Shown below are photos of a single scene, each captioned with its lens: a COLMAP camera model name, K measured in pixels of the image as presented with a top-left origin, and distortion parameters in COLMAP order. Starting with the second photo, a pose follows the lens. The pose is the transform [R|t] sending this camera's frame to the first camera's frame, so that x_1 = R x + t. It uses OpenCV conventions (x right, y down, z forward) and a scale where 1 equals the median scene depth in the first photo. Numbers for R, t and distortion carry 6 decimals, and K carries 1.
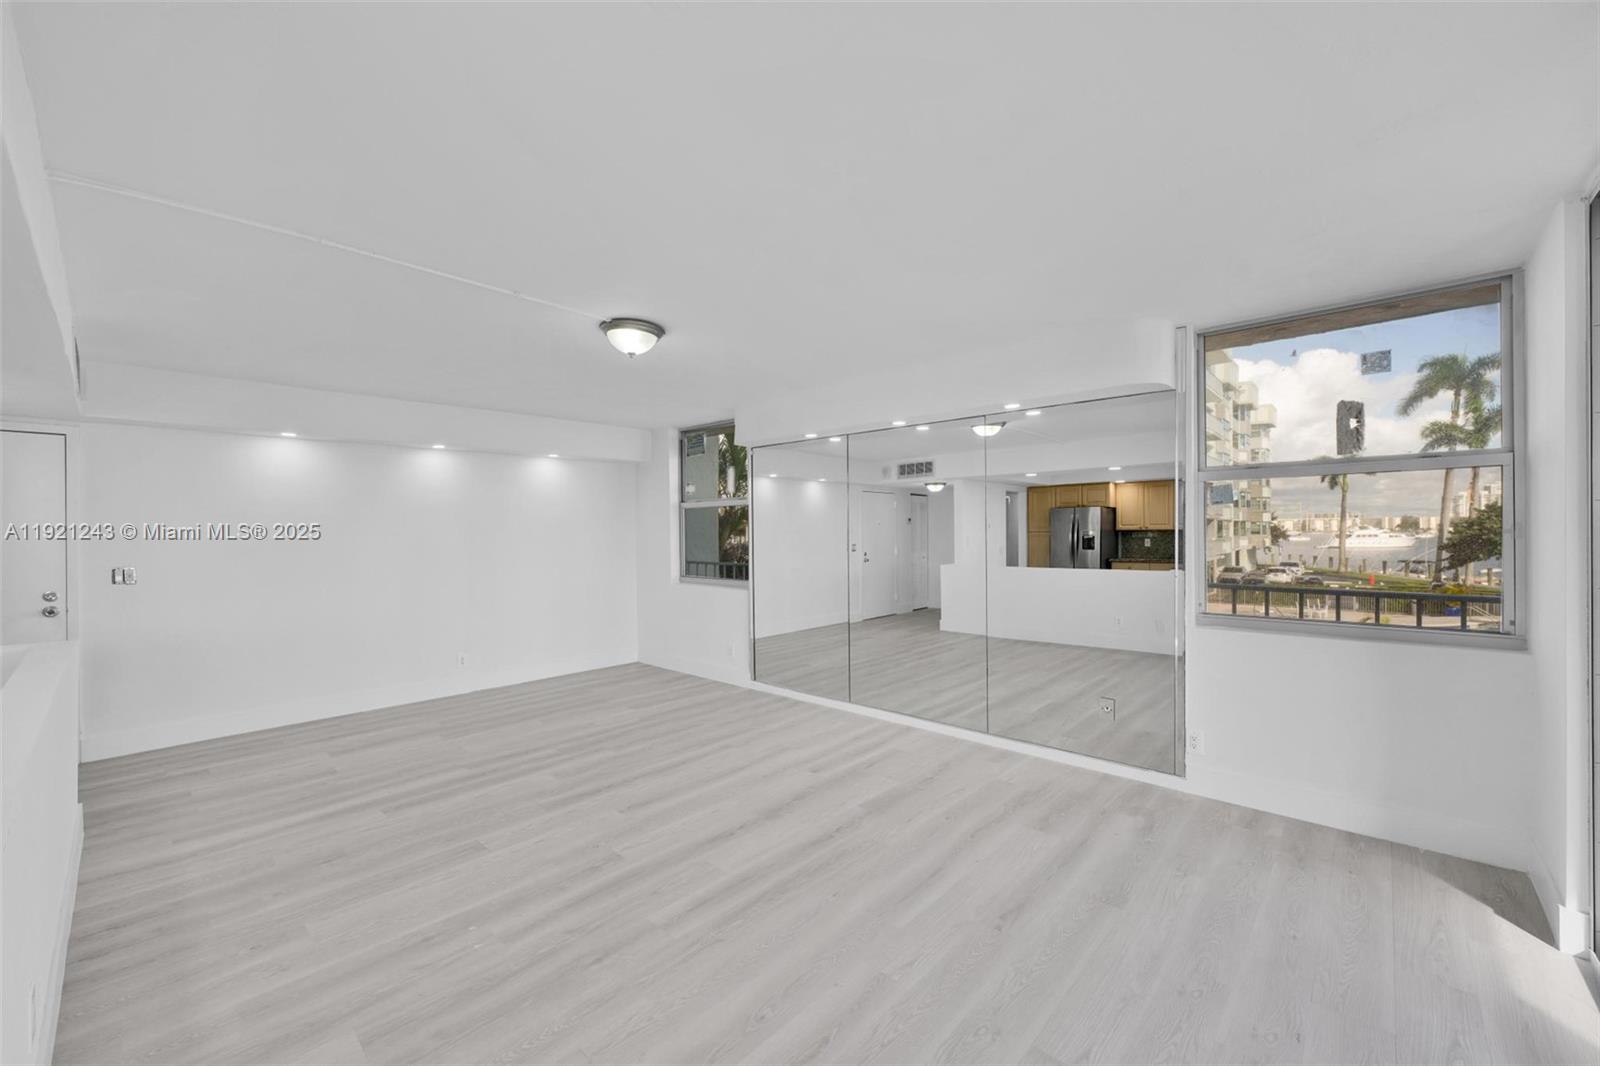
lens RADIAL K [[628.8, 0, 791.8], [0, 628.8, 535.8], [0, 0, 1]] dist [-0.000296, 0.000182]
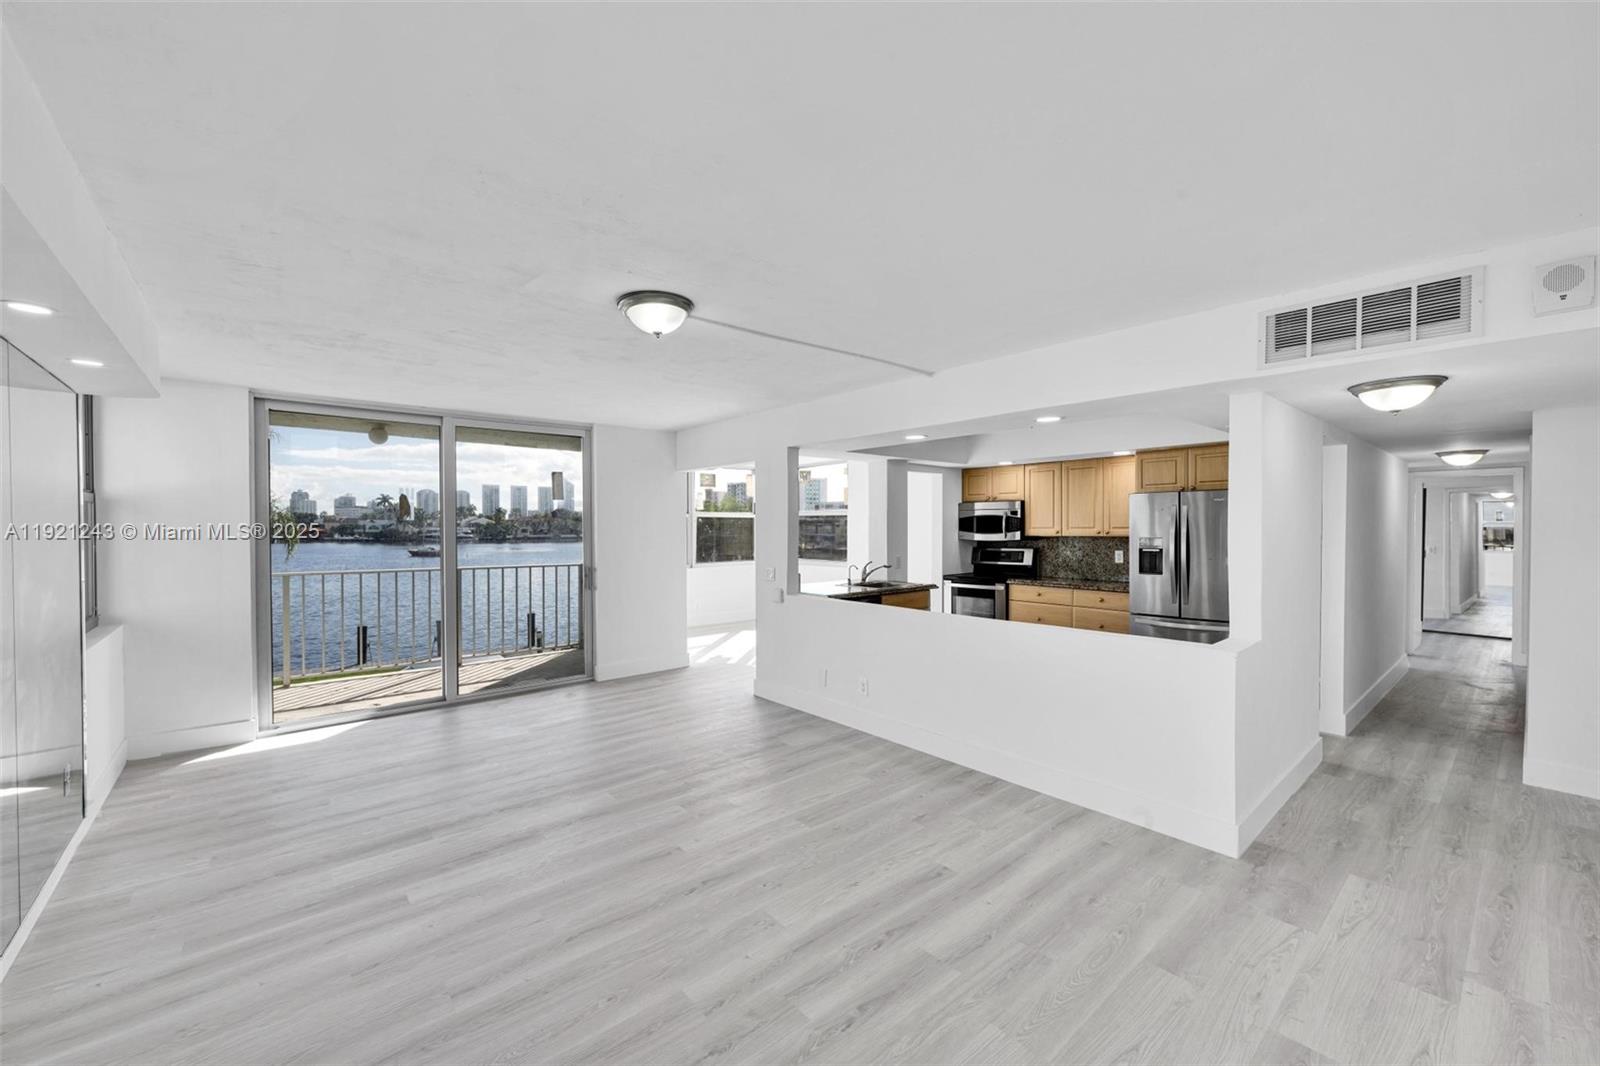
lens RADIAL K [[628.8, 0, 795.4], [0, 628.8, 536.4], [0, 0, 1]] dist [-0.000296, 0.000182]
pose [[-0.993895, 0.010031, 0.109874, -0.381609], [0.012428, 0.999699, 0.021157, -0.024337], [-0.109629, 0.022393, -0.993720, 1.312704]]
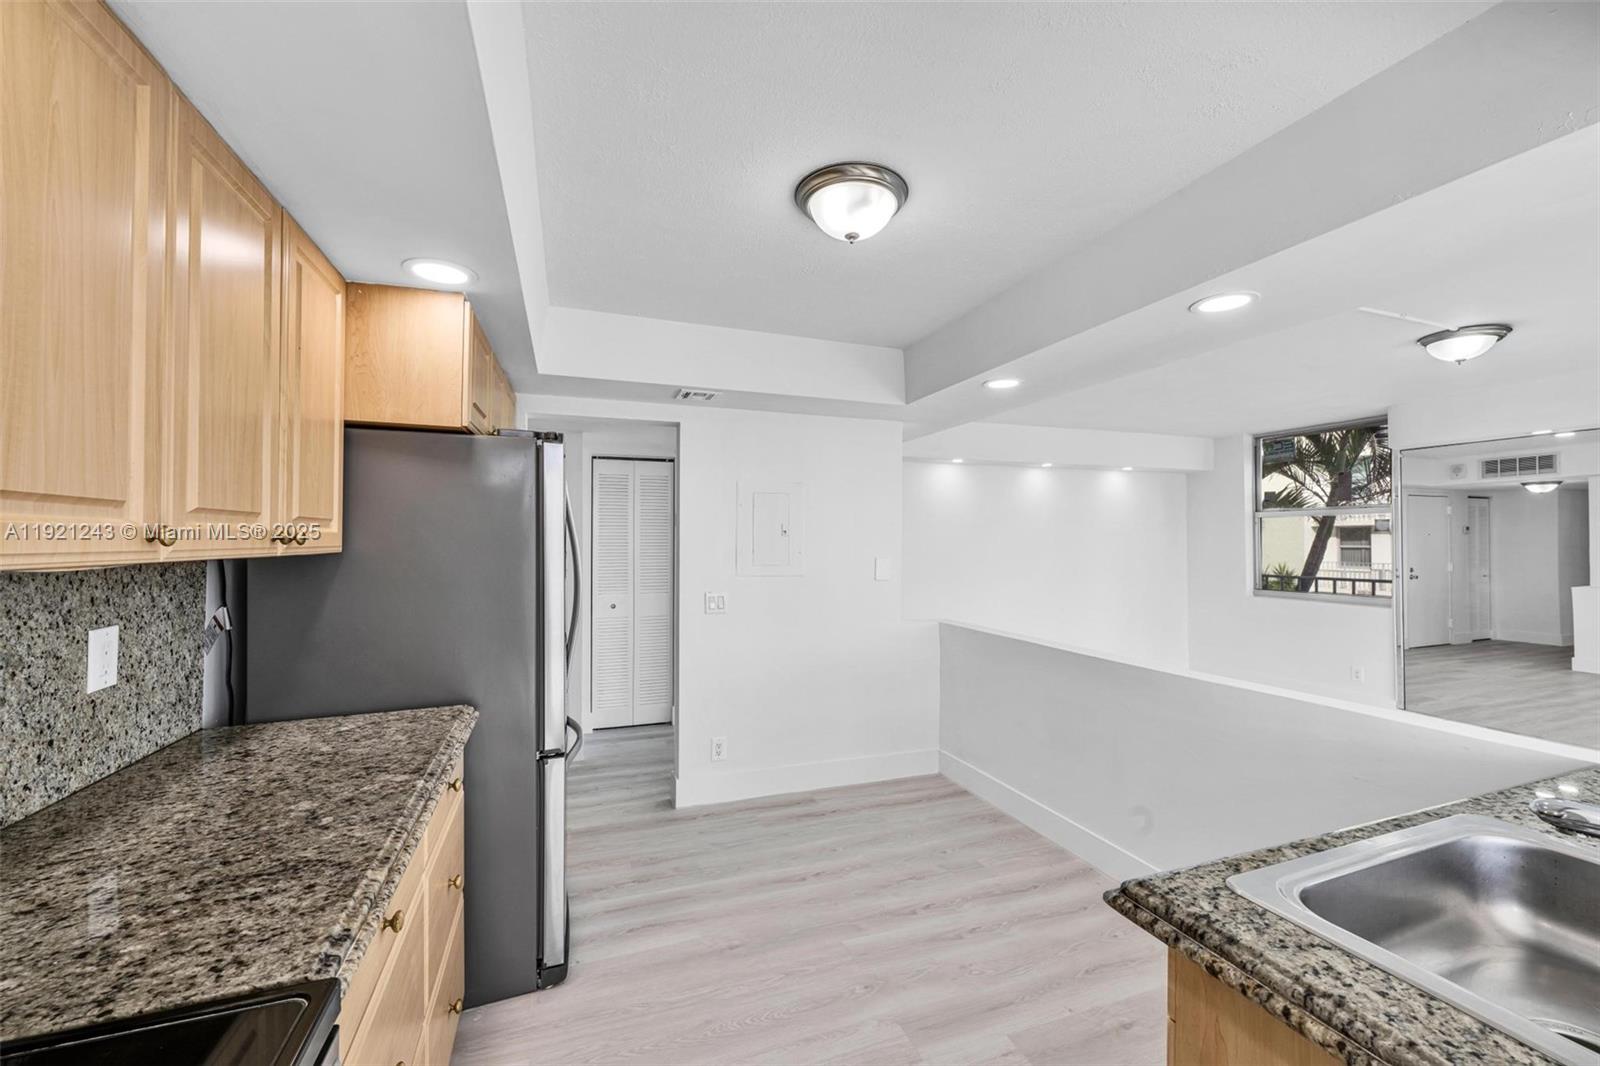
lens RADIAL K [[628.8, 0, 797.0], [0, 628.8, 534.3], [0, 0, 1]] dist [-0.000296, 0.000182]
pose [[0.893985, 0.005032, -0.448069, -0.527796], [-0.010393, 0.999901, -0.009507, -0.003335], [0.447977, 0.013156, 0.893949, -0.240684]]
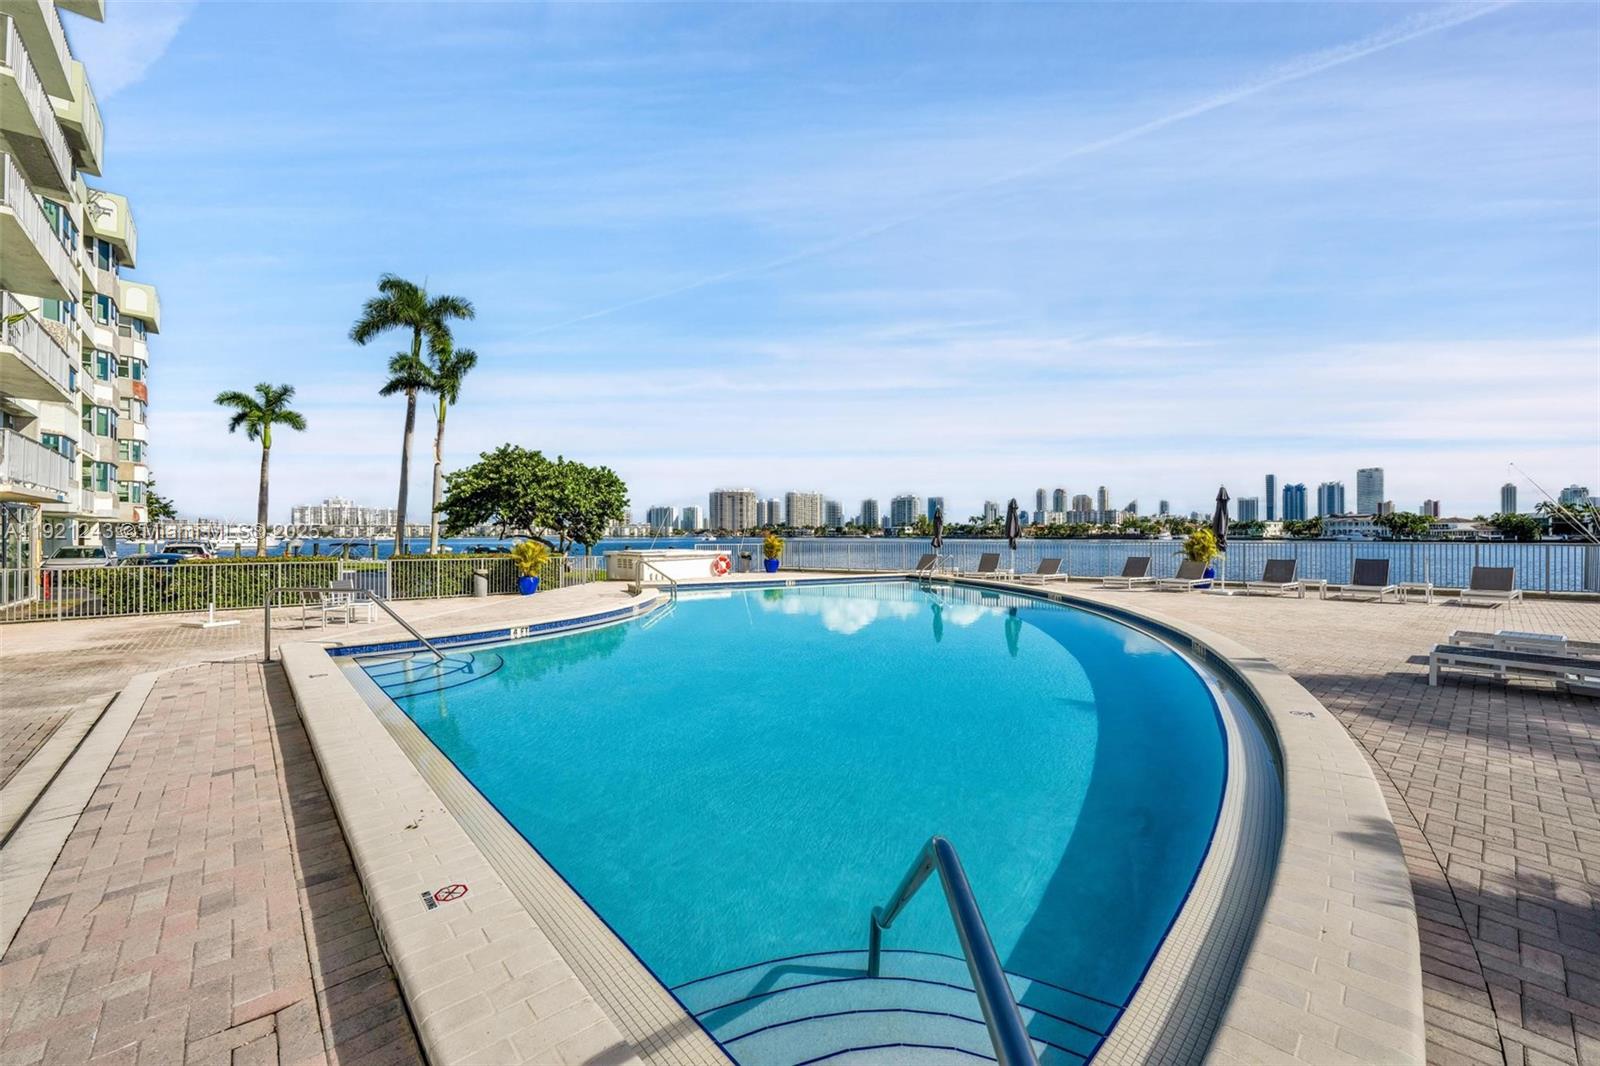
lens RADIAL K [[638.1, 0, 788.8], [0, 638.1, 523.1], [0, 0, 1]] dist [0.002024, 0.000603]
pose [[0.094083, 0.029326, 0.995132, 3.169426], [0.009726, 0.999491, -0.030374, 0.604646], [-0.995517, 0.012536, 0.093750, 4.988484]]
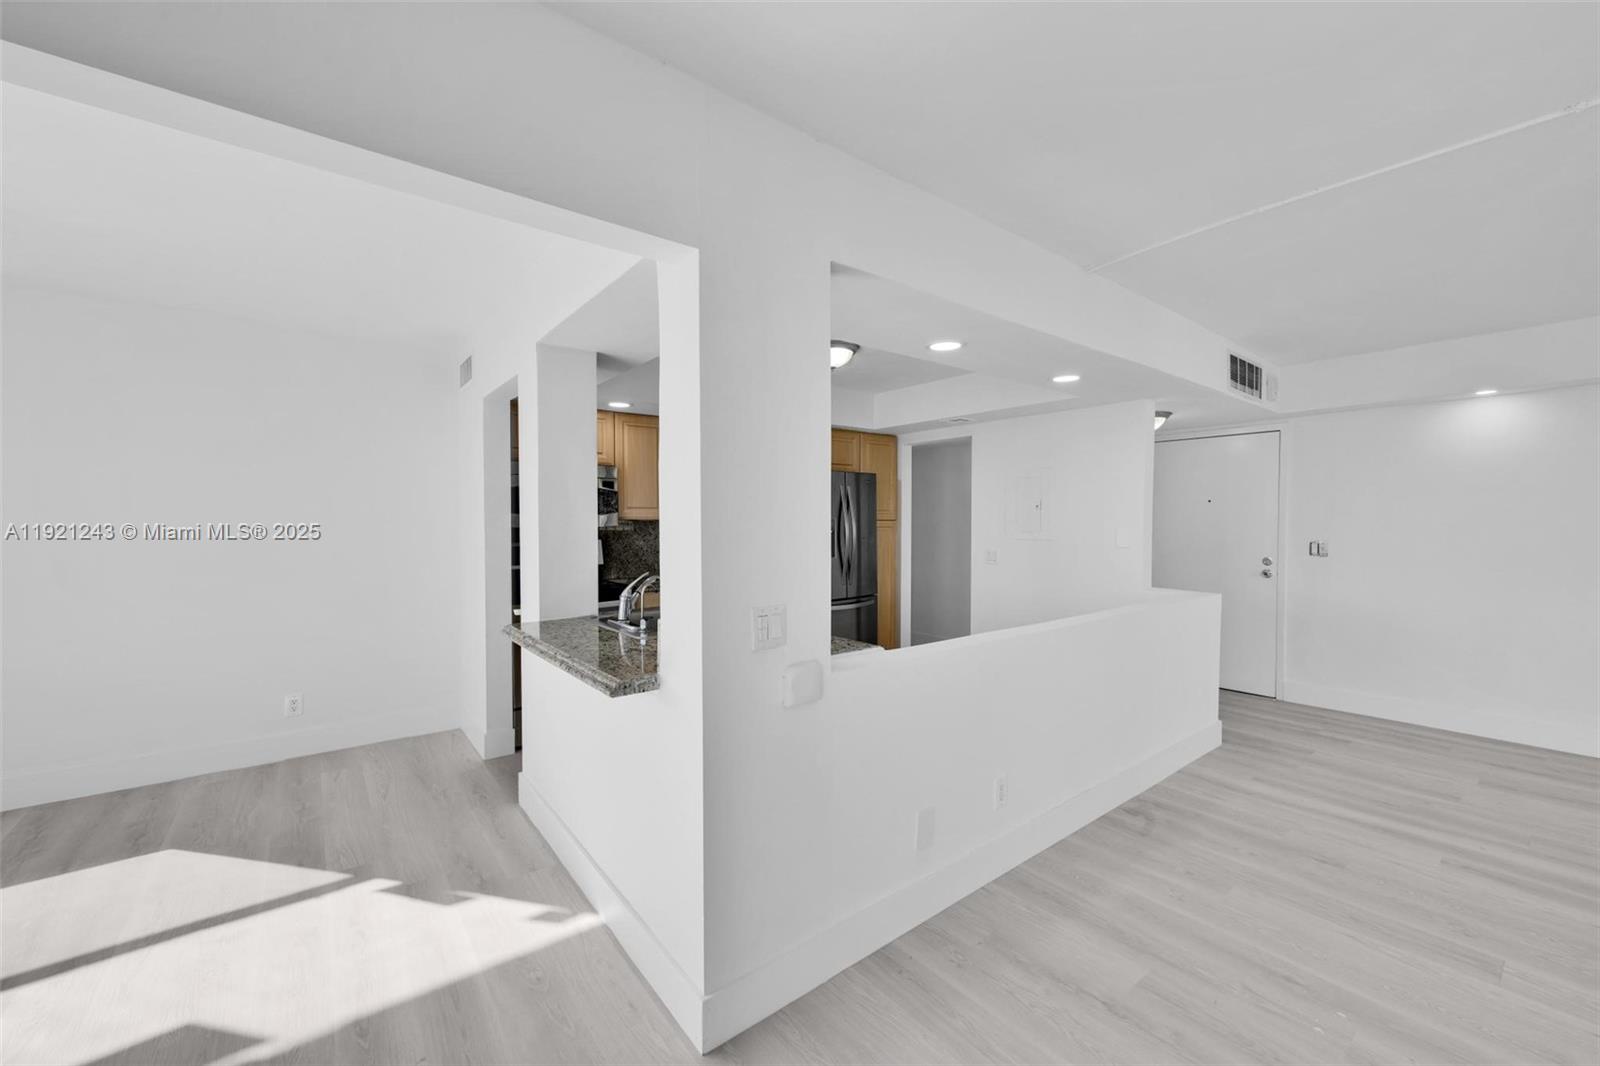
lens RADIAL K [[628.8, 0, 799.6], [0, 628.8, 534.3], [0, 0, 1]] dist [-0.000296, 0.000182]
pose [[-0.147807, 0.033834, -0.988437, 0.168982], [-0.001707, 0.999404, 0.034464, 0.000845], [0.989015, 0.006781, -0.147661, 0.219174]]
